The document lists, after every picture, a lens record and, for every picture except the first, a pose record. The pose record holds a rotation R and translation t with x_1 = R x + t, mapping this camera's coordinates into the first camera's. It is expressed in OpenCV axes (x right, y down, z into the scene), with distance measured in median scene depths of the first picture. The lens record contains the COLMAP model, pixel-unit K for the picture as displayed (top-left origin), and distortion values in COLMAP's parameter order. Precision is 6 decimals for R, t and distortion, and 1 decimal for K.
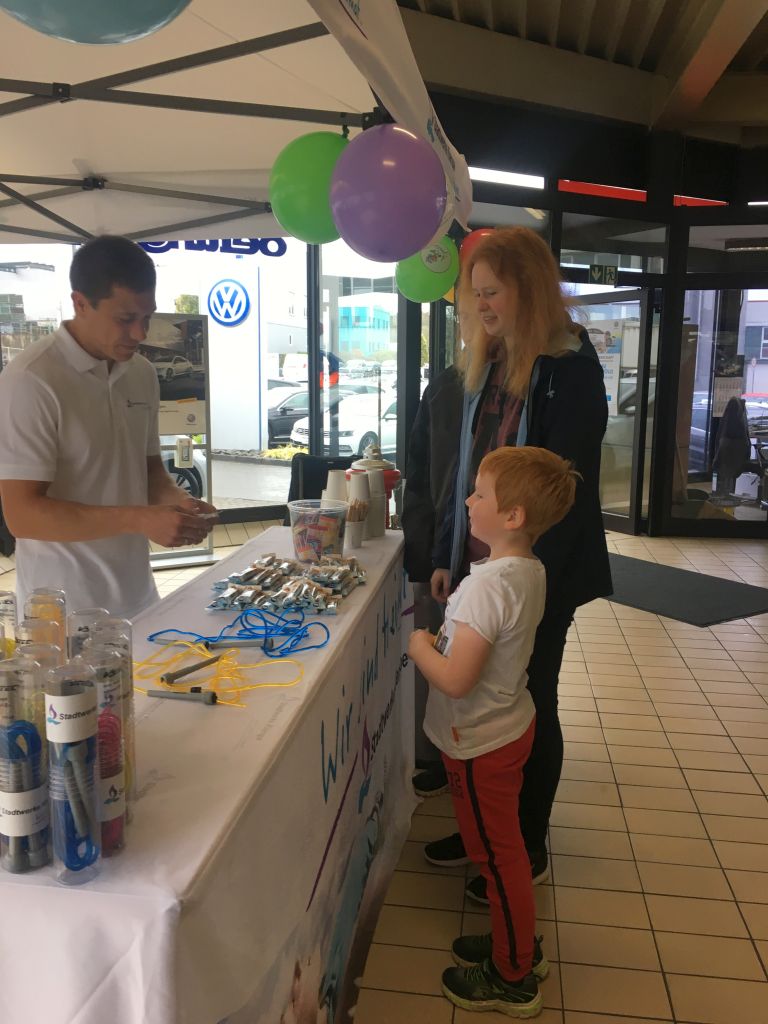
lens RADIAL K [[859.8, 0, 373.7], [0, 859.8, 506.5], [0, 0, 1]] dist [0.077966, -0.106951]
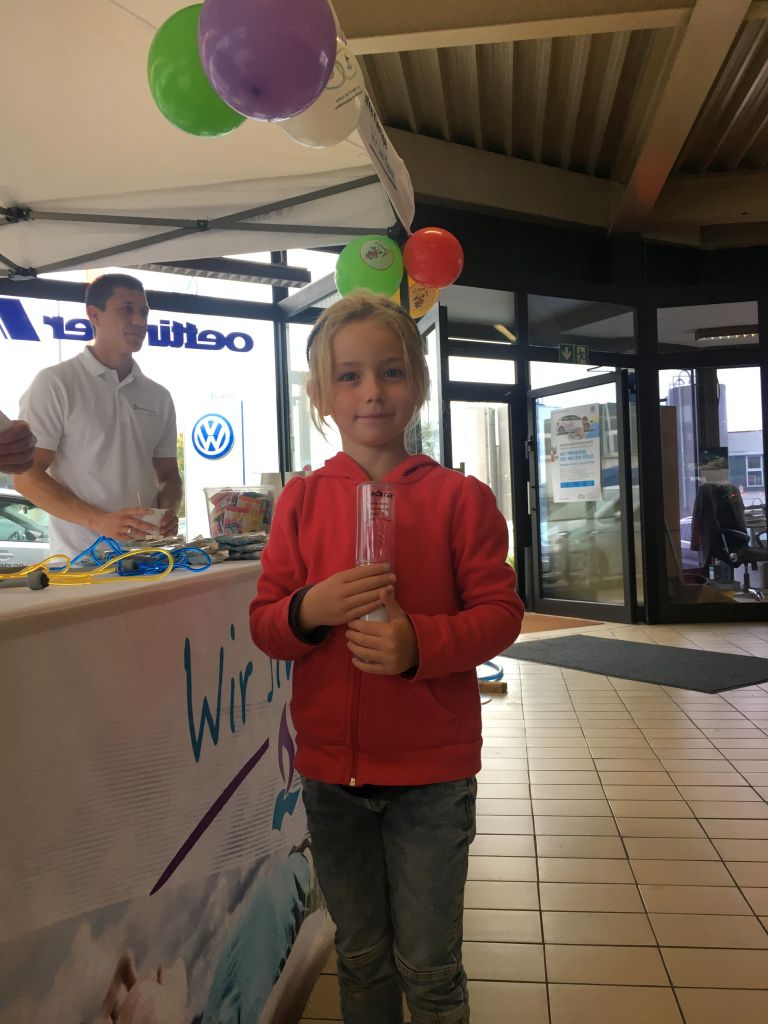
lens RADIAL K [[859.8, 0, 377.6], [0, 859.8, 510.7], [0, 0, 1]] dist [0.077966, -0.106951]
pose [[0.999064, -0.042237, 0.009343, 0.027037], [0.043212, 0.984352, -0.170832, 0.072713], [-0.001982, 0.171076, 0.985256, 0.066578]]
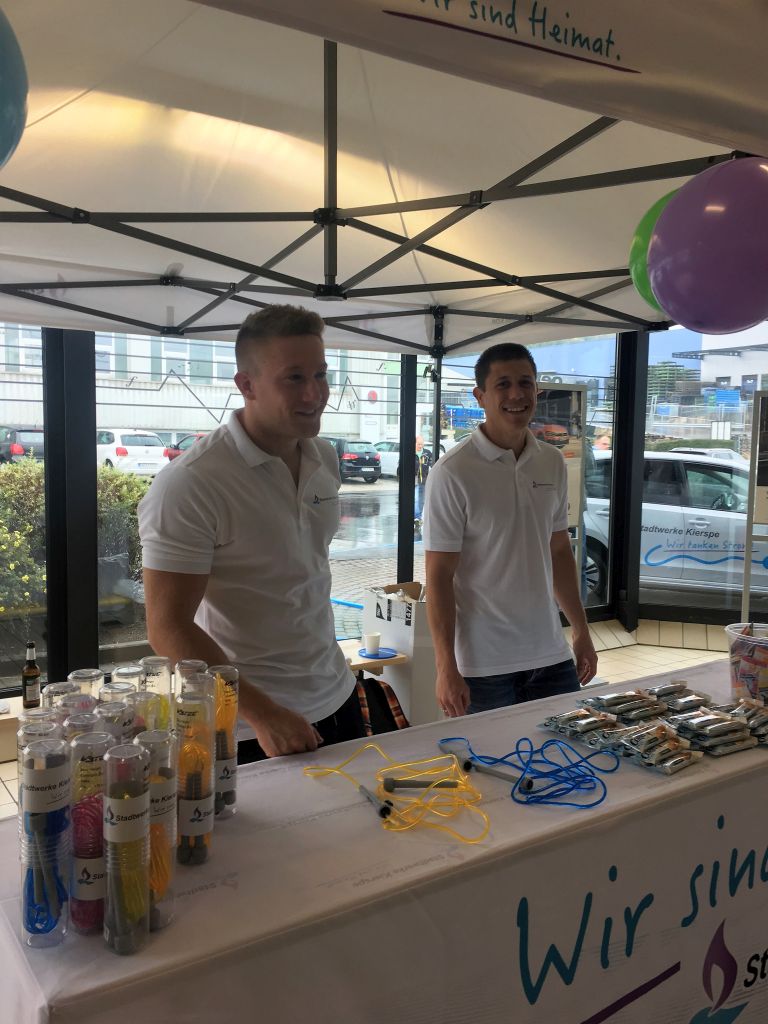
lens RADIAL K [[859.8, 0, 401.2], [0, 859.8, 509.8], [0, 0, 1]] dist [0.077966, -0.106951]
pose [[0.697297, 0.064615, -0.713864, 0.111412], [-0.125795, 0.991503, -0.033130, -0.019039], [0.705657, 0.112902, 0.699501, 0.080347]]
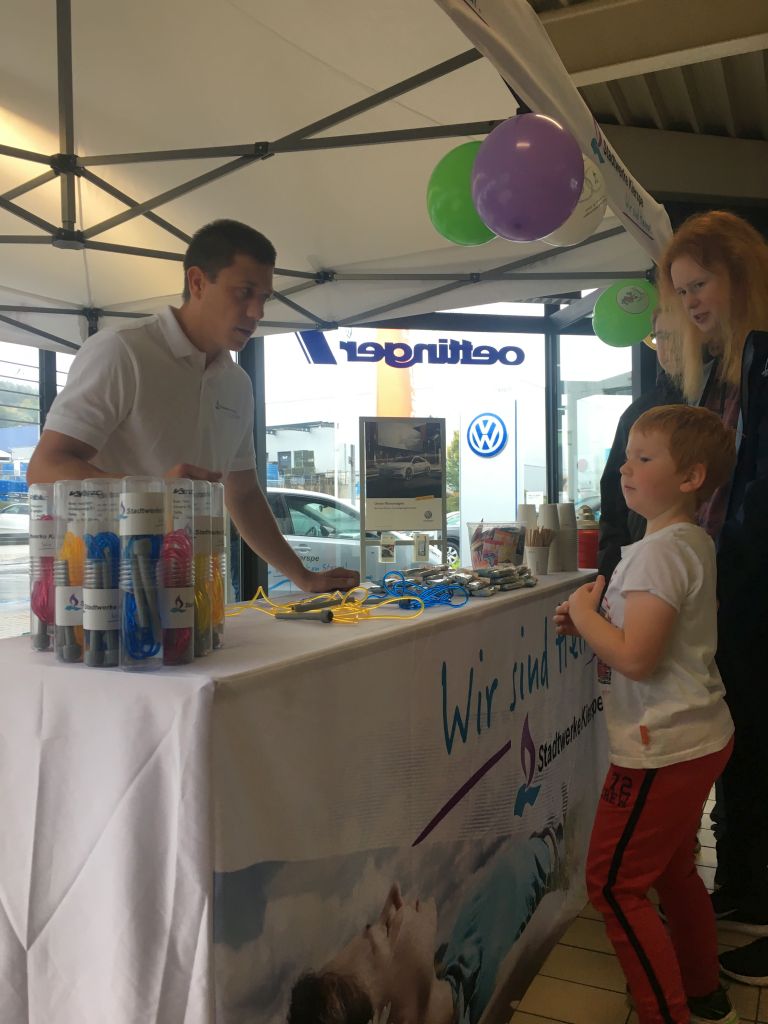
lens RADIAL K [[859.8, 0, 380.7], [0, 859.8, 510.4], [0, 0, 1]] dist [0.077966, -0.106951]
pose [[0.954181, -0.020172, -0.298550, 0.045167], [-0.029760, 0.986381, -0.161763, 0.063443], [0.297748, 0.163236, 0.940585, 0.004763]]
